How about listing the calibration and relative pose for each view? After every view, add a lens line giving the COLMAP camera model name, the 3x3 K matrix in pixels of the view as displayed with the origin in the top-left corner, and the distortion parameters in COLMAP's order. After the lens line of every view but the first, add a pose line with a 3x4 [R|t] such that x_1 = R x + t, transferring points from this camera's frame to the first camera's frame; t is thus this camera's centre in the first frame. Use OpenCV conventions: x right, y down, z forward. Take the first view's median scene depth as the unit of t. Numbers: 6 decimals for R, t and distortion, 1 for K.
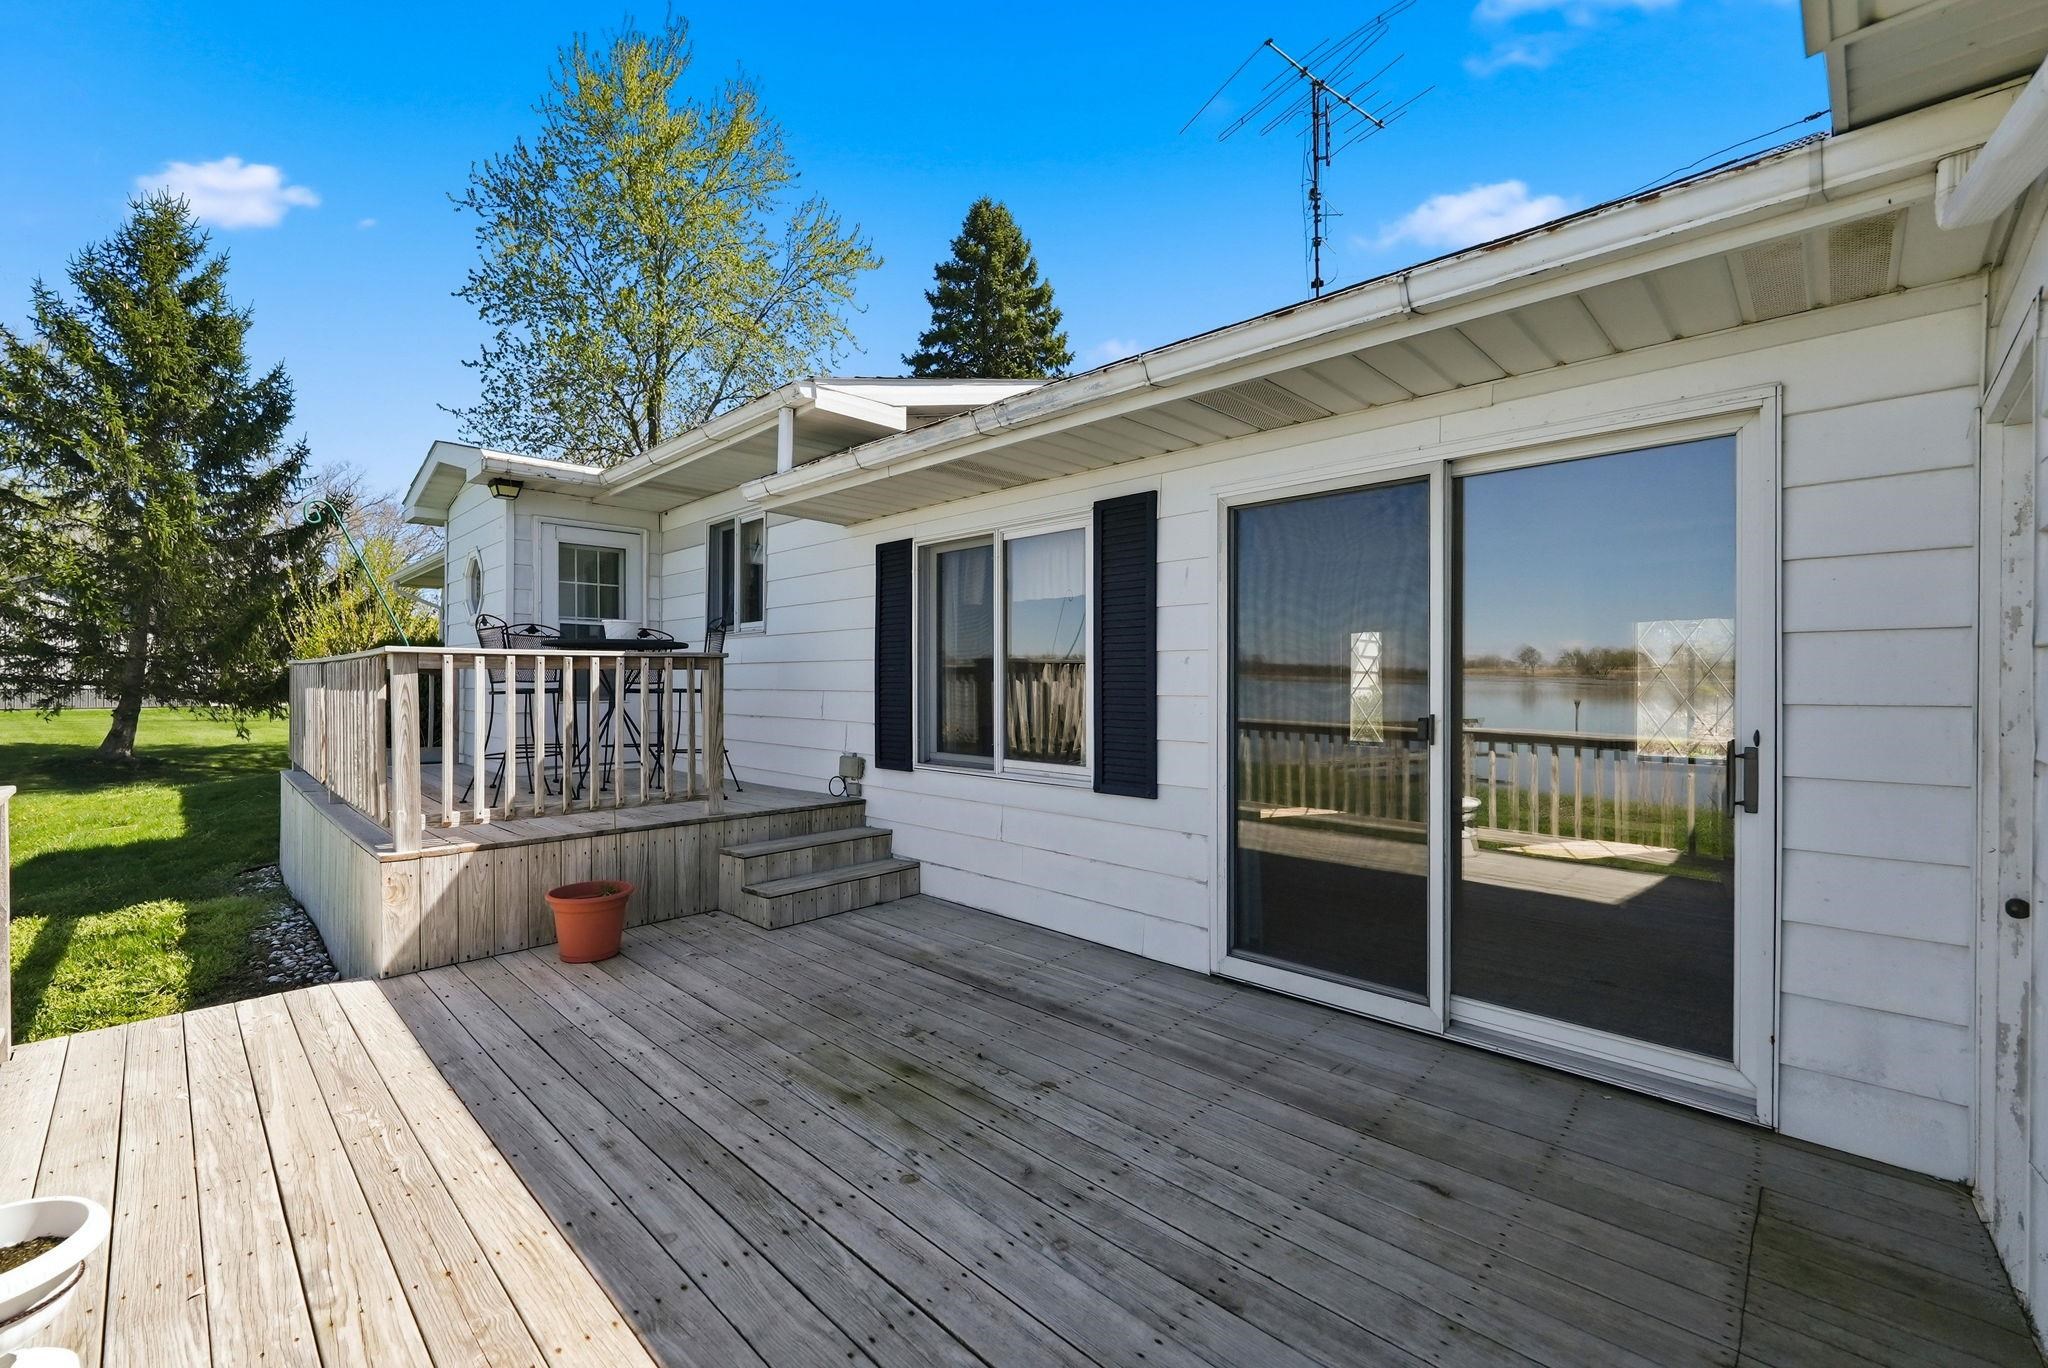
lens RADIAL K [[838.6, 0, 1022.6], [0, 838.6, 685.1], [0, 0, 1]] dist [0.001253, -0.000236]
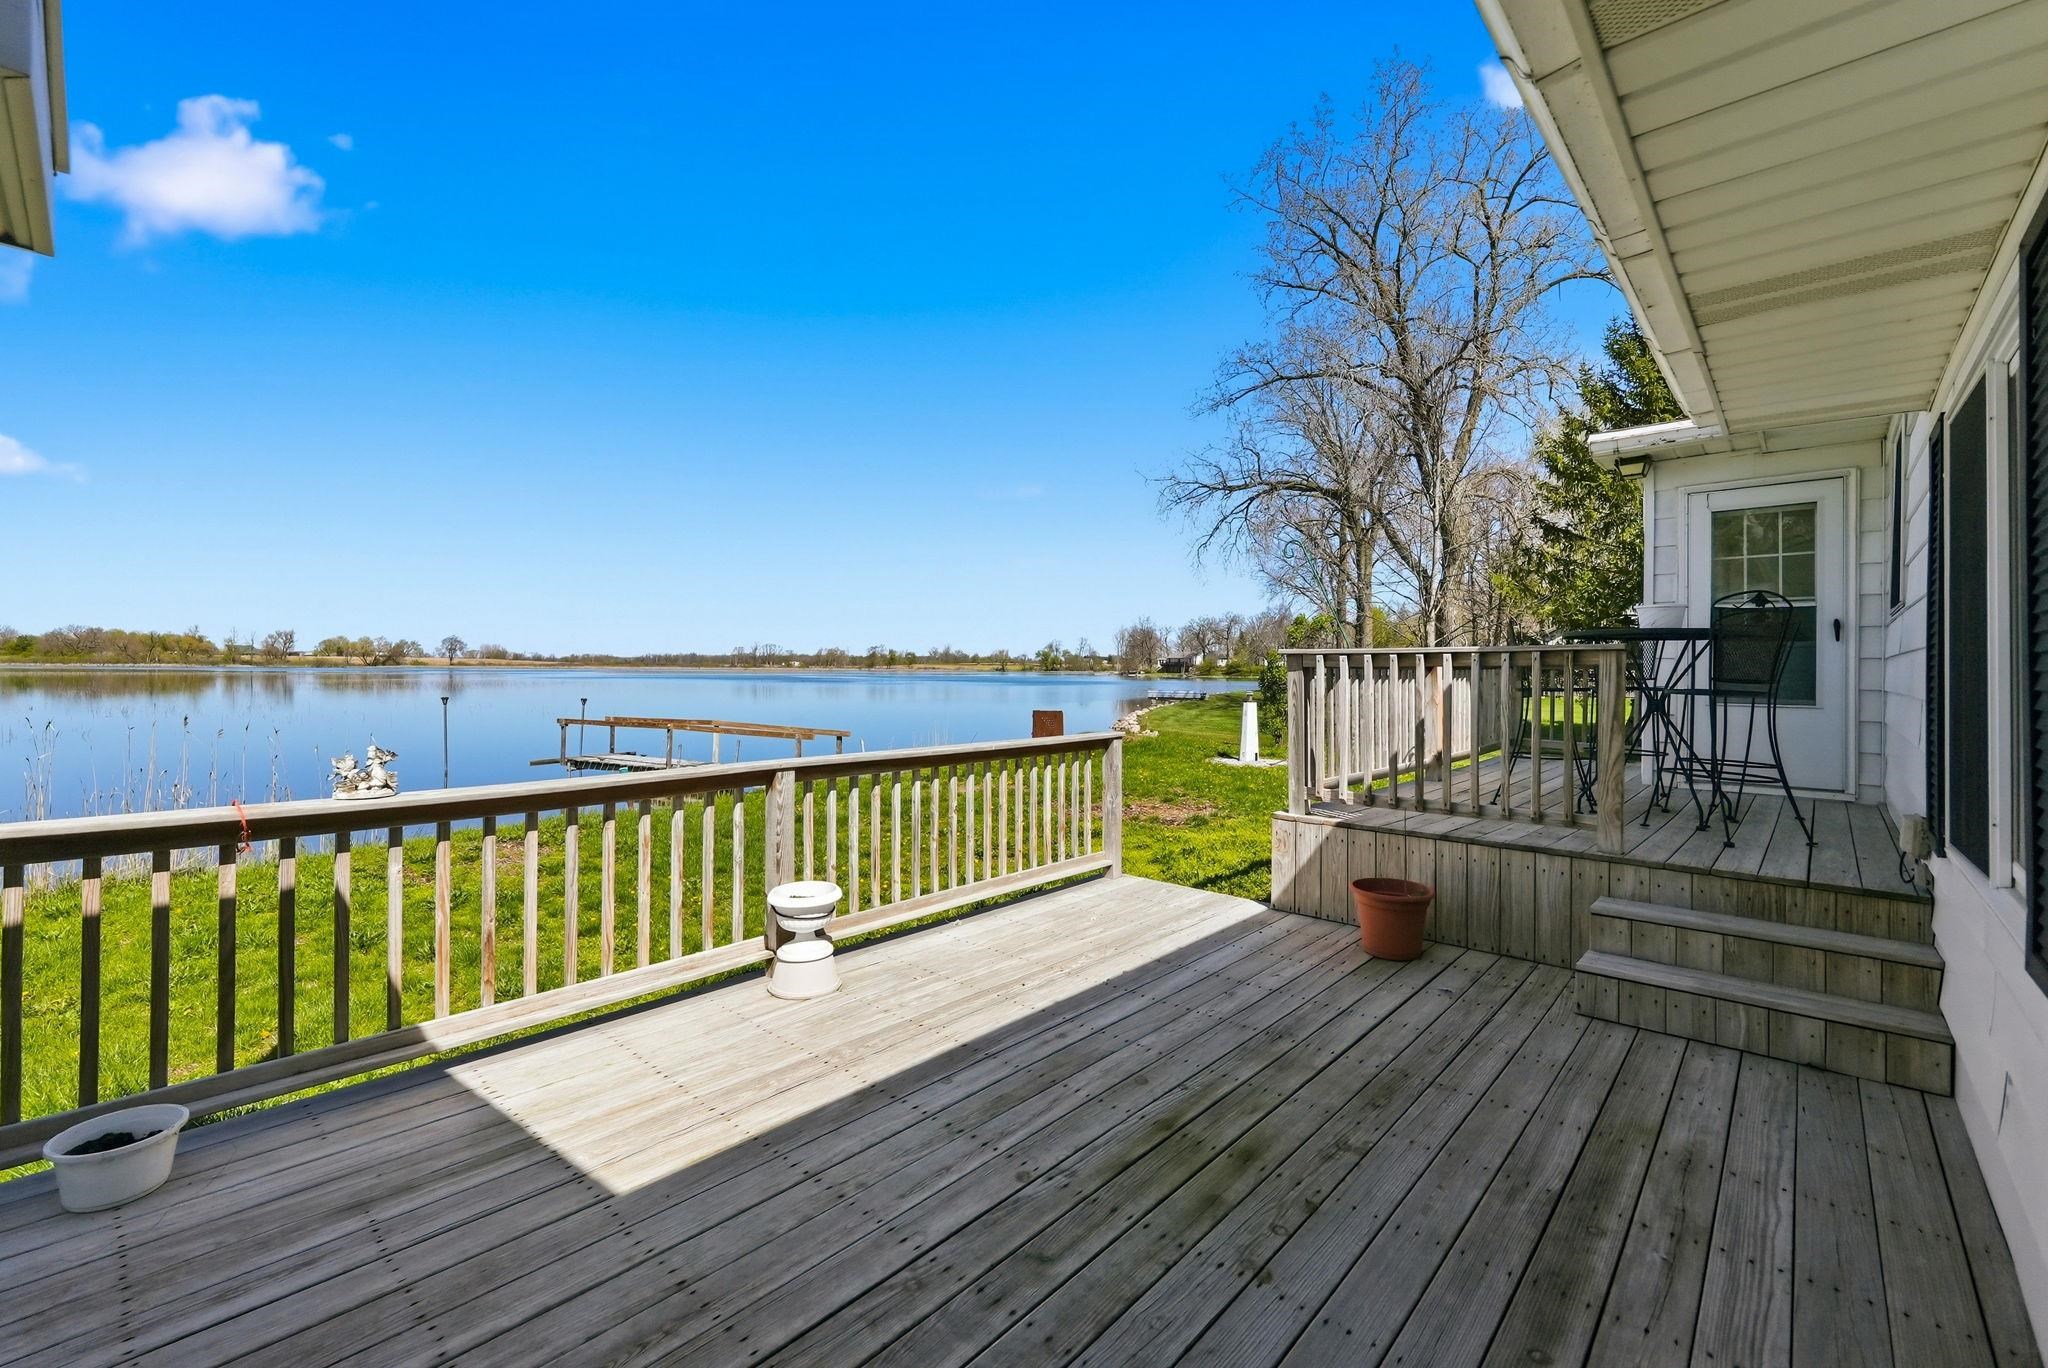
lens RADIAL K [[838.6, 0, 1011.3], [0, 838.6, 673.6], [0, 0, 1]] dist [0.001253, -0.000236]
pose [[0.034955, 0.002176, -0.999387, 0.493347], [-0.010142, 0.999947, 0.001822, -0.008604], [0.999337, 0.010072, 0.034975, 0.536808]]
